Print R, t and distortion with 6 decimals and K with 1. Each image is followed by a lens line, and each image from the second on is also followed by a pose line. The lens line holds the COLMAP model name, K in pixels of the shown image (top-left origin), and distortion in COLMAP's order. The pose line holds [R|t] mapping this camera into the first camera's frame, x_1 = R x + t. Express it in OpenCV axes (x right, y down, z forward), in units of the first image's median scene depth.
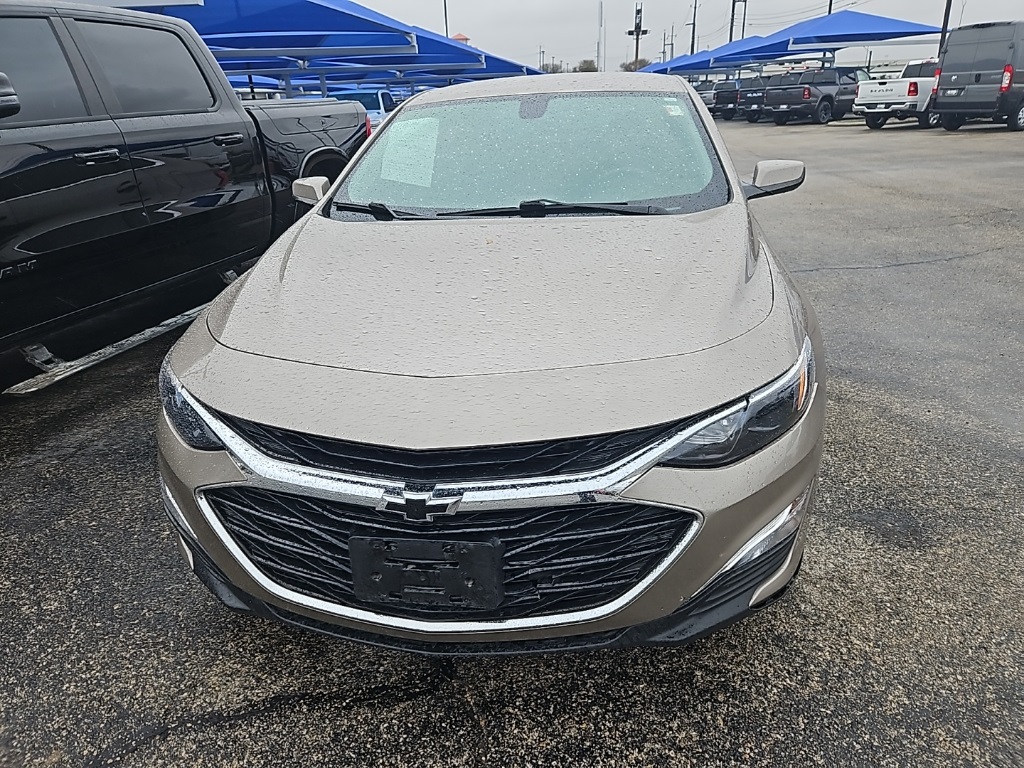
lens RADIAL K [[692.8, 0, 515.7], [0, 692.8, 375.1], [0, 0, 1]] dist [0.076687, -0.063431]
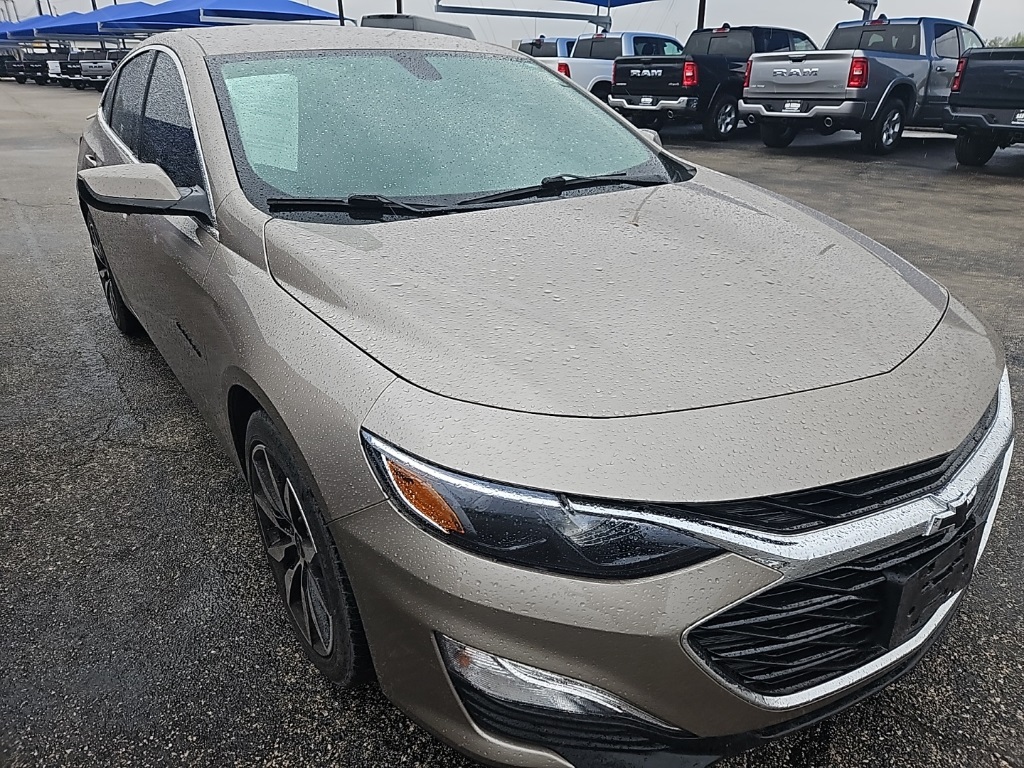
lens RADIAL K [[692.8, 0, 505.0], [0, 692.8, 385.6], [0, 0, 1]] dist [0.076687, -0.063431]
pose [[0.714370, -0.256380, 0.651110, -0.993668], [0.230202, 0.964778, 0.127320, -0.192838], [-0.660819, 0.058933, 0.748228, 0.632975]]
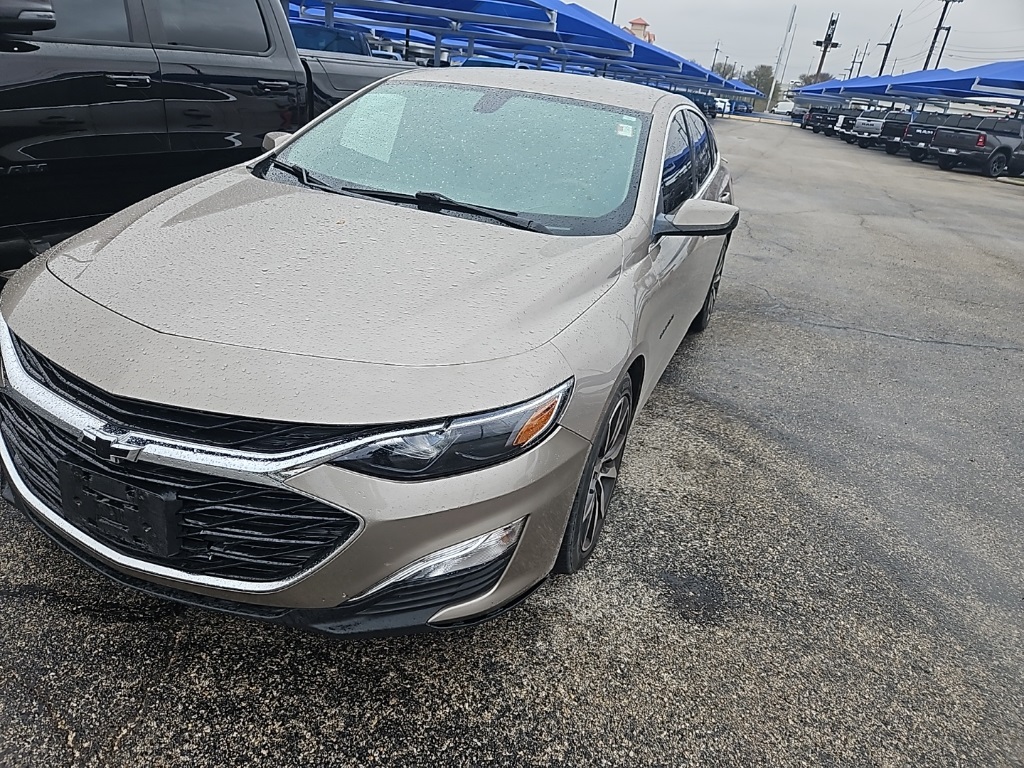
lens RADIAL K [[692.8, 0, 507.6], [0, 692.8, 386.0], [0, 0, 1]] dist [0.076687, -0.063431]
pose [[0.961879, 0.228340, -0.150496, 0.541135], [-0.222825, 0.973429, 0.052770, -0.087761], [0.158547, -0.017224, 0.987201, 0.024269]]
